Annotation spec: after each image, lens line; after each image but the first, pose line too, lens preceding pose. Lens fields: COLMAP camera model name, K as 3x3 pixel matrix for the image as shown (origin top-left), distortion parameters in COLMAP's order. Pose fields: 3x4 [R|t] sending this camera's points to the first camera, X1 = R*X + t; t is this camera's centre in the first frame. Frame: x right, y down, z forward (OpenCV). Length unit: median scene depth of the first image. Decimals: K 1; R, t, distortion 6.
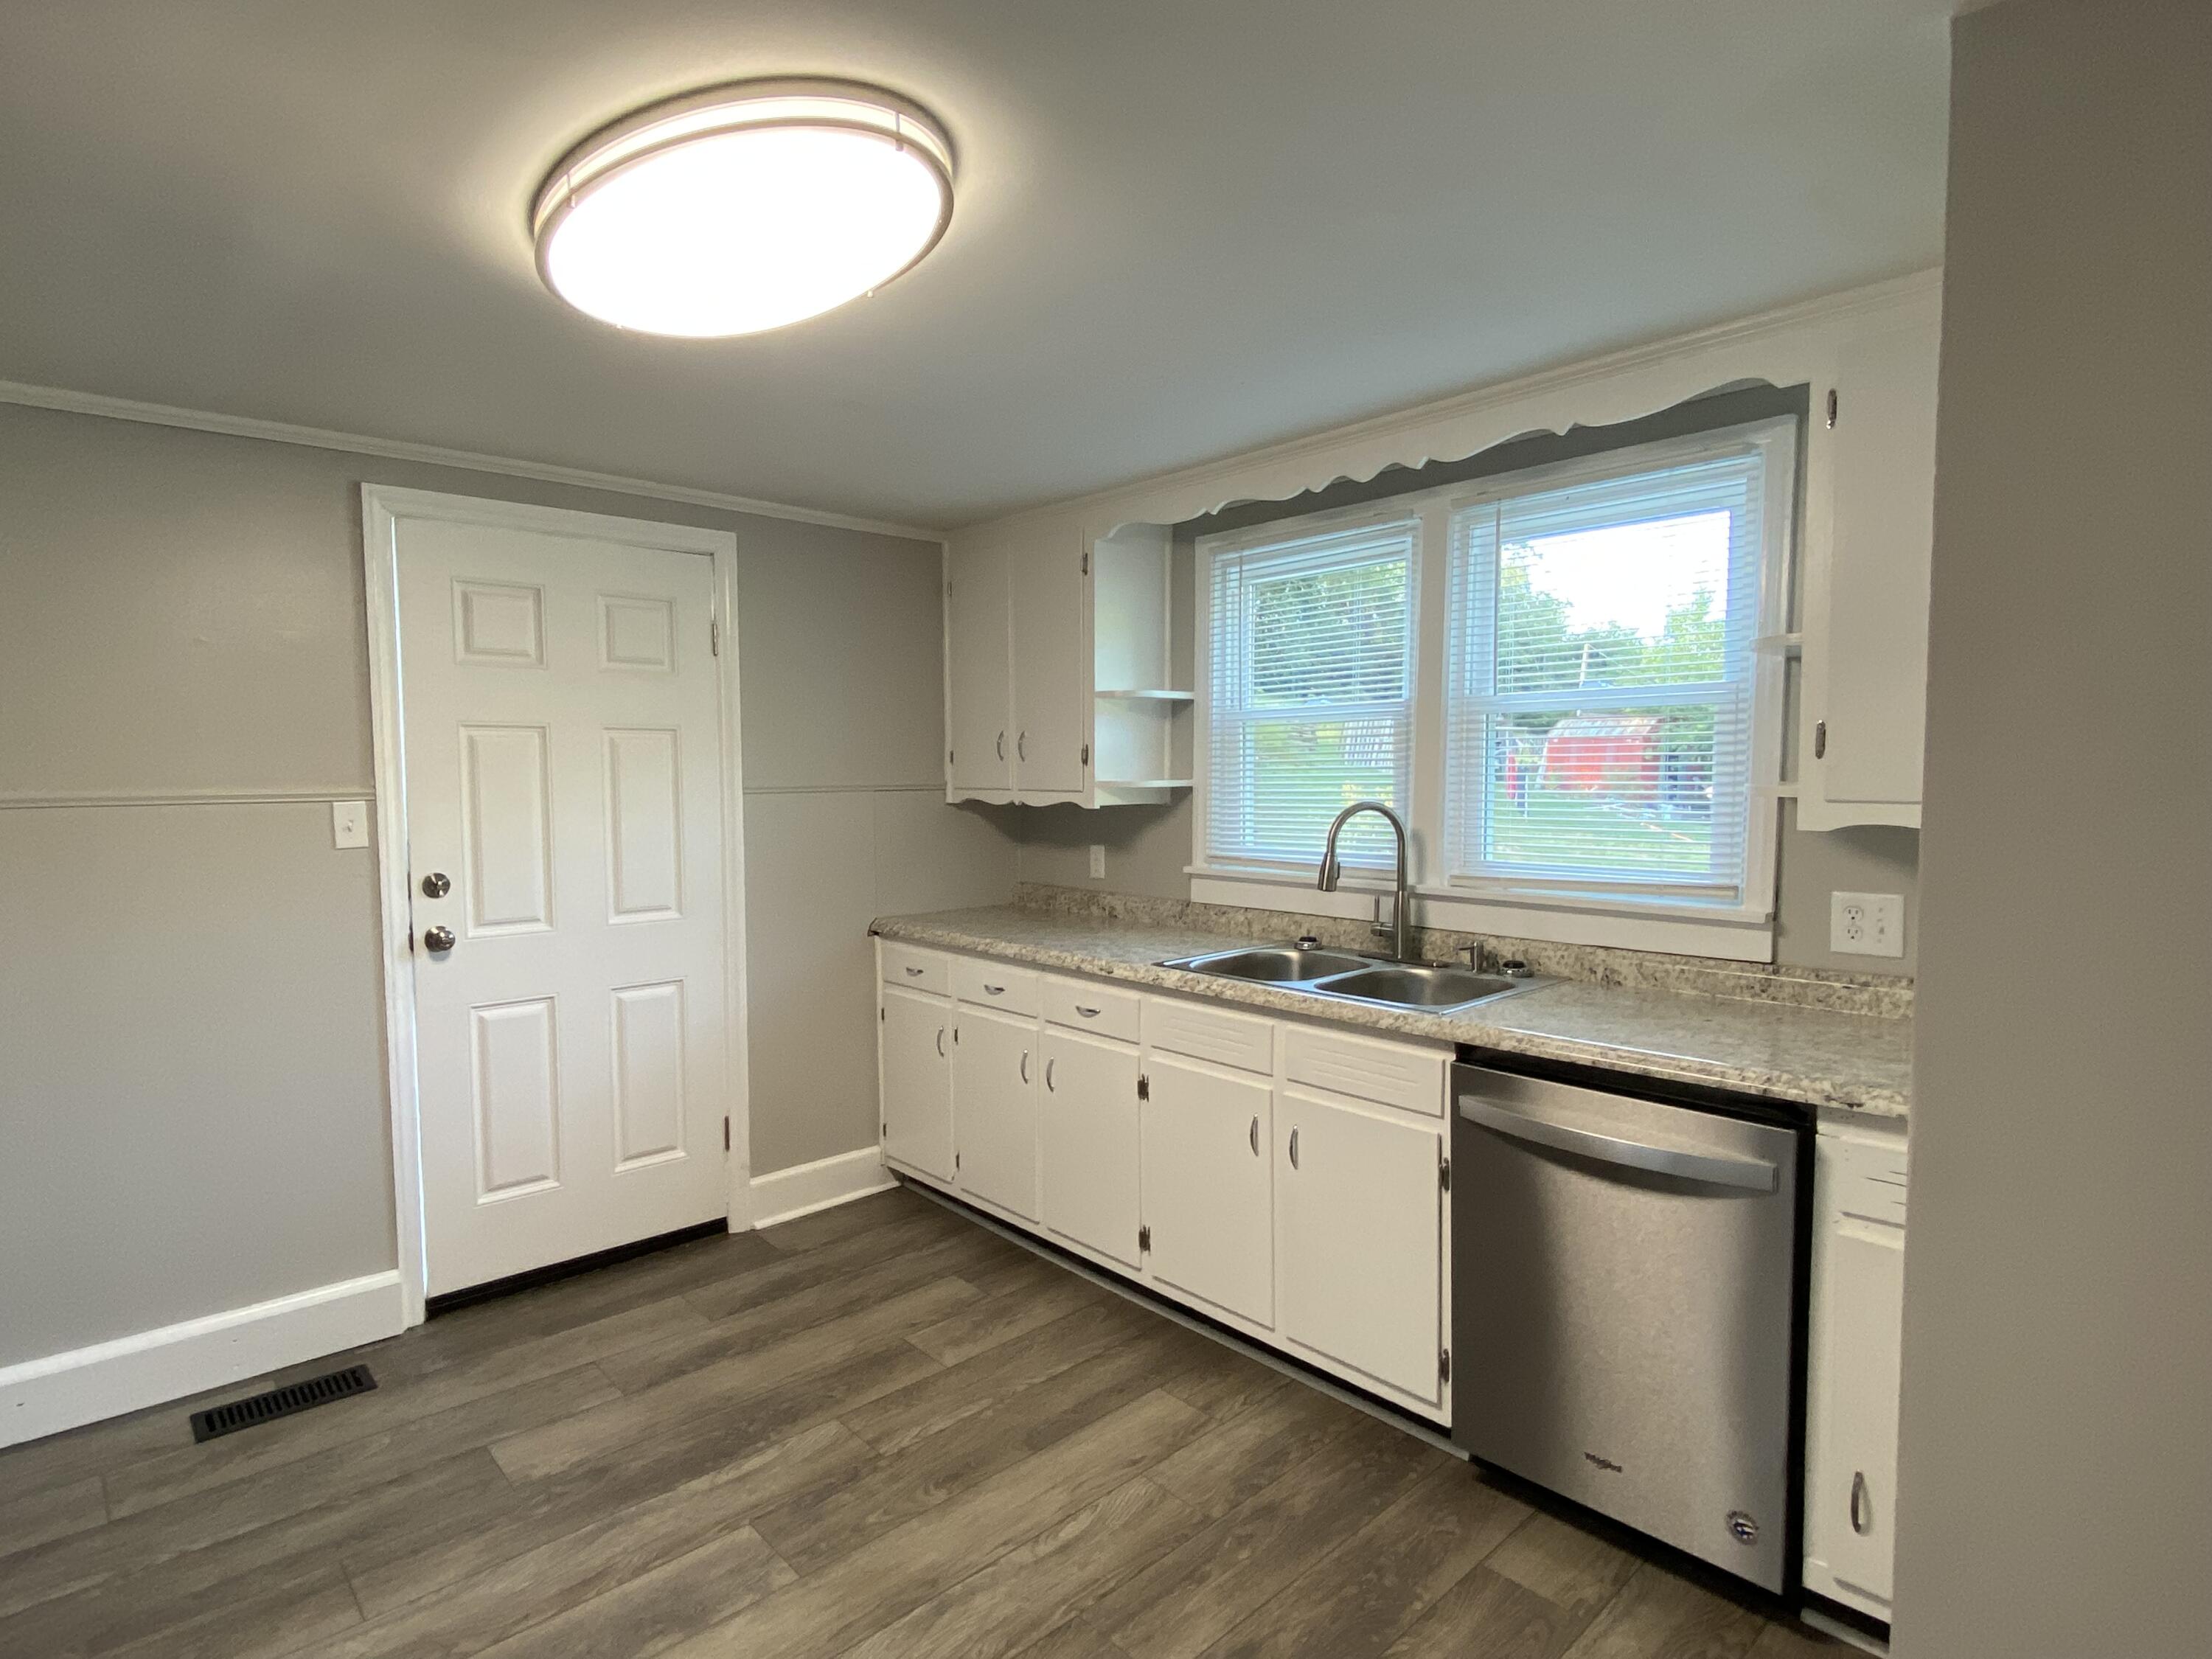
lens RADIAL K [[1172.7, 0, 1100.2], [0, 1172.7, 839.6], [0, 0, 1]] dist [0.004206, -0.003250]
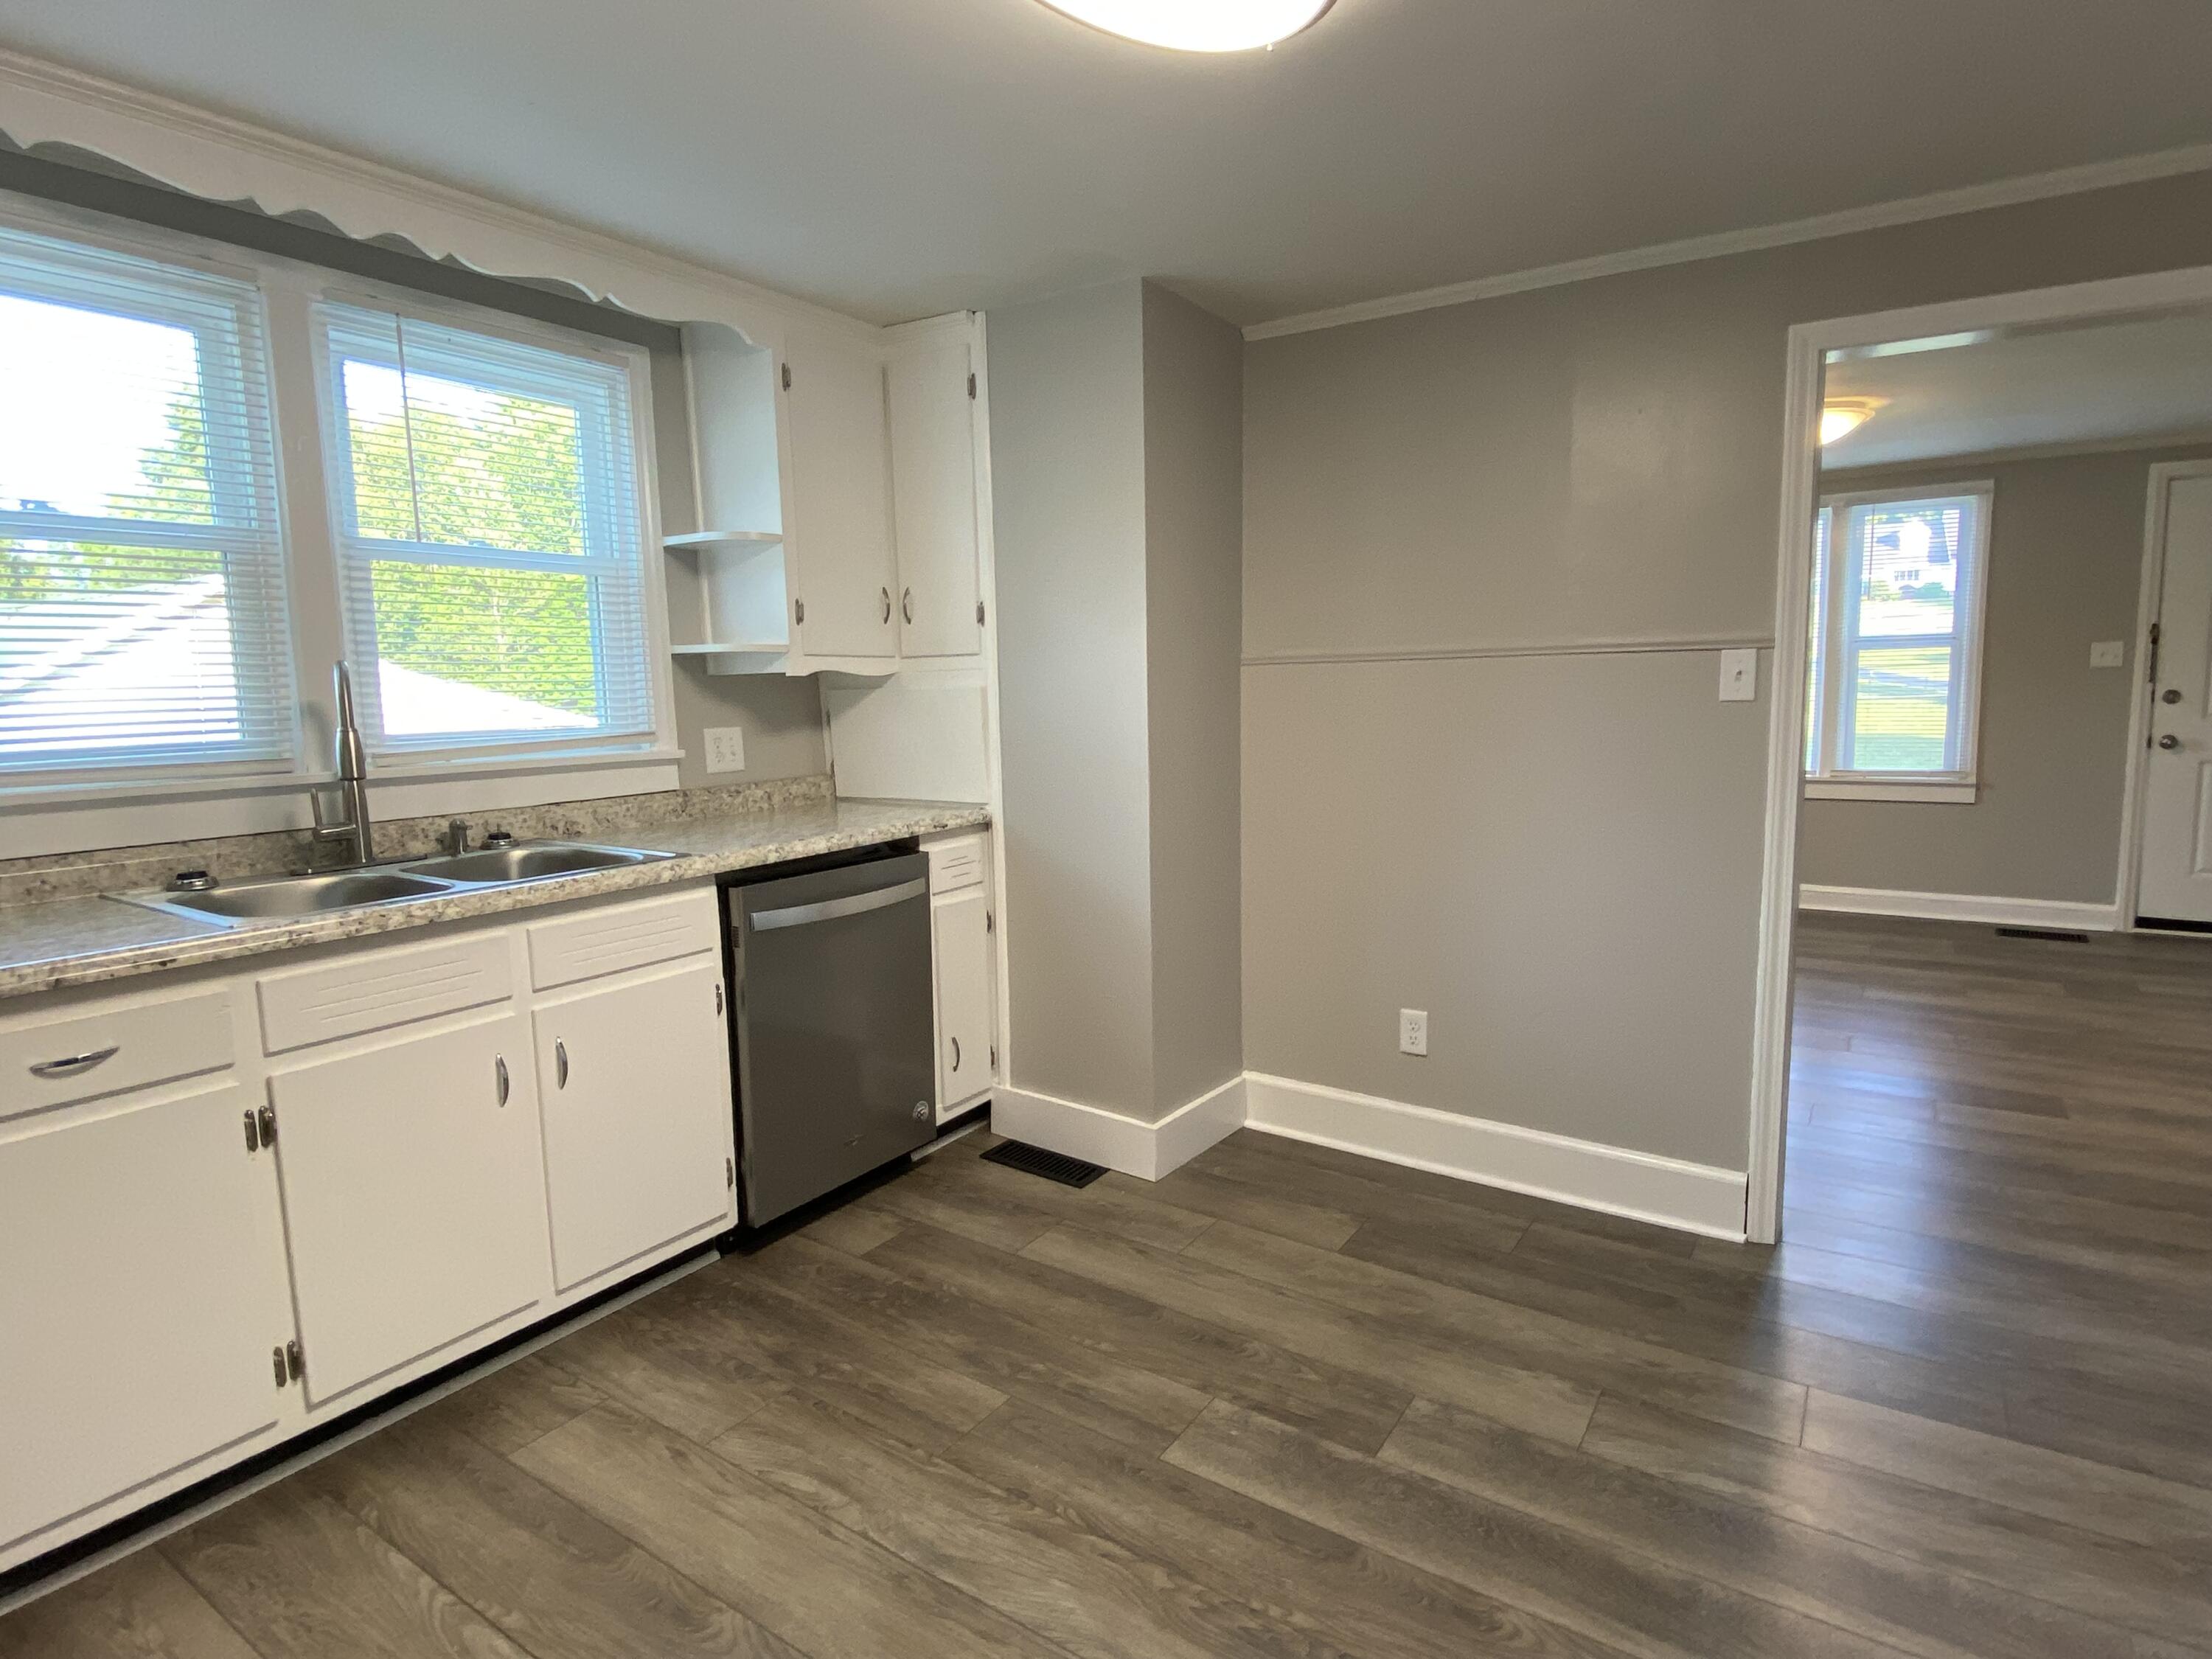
lens RADIAL K [[1172.7, 0, 1092.3], [0, 1172.7, 847.4], [0, 0, 1]] dist [0.004206, -0.003250]
pose [[-0.227162, -0.127888, 0.965423, -0.770546], [0.080029, 0.985535, 0.149383, 0.013010], [-0.970563, 0.111196, -0.213641, 0.842890]]
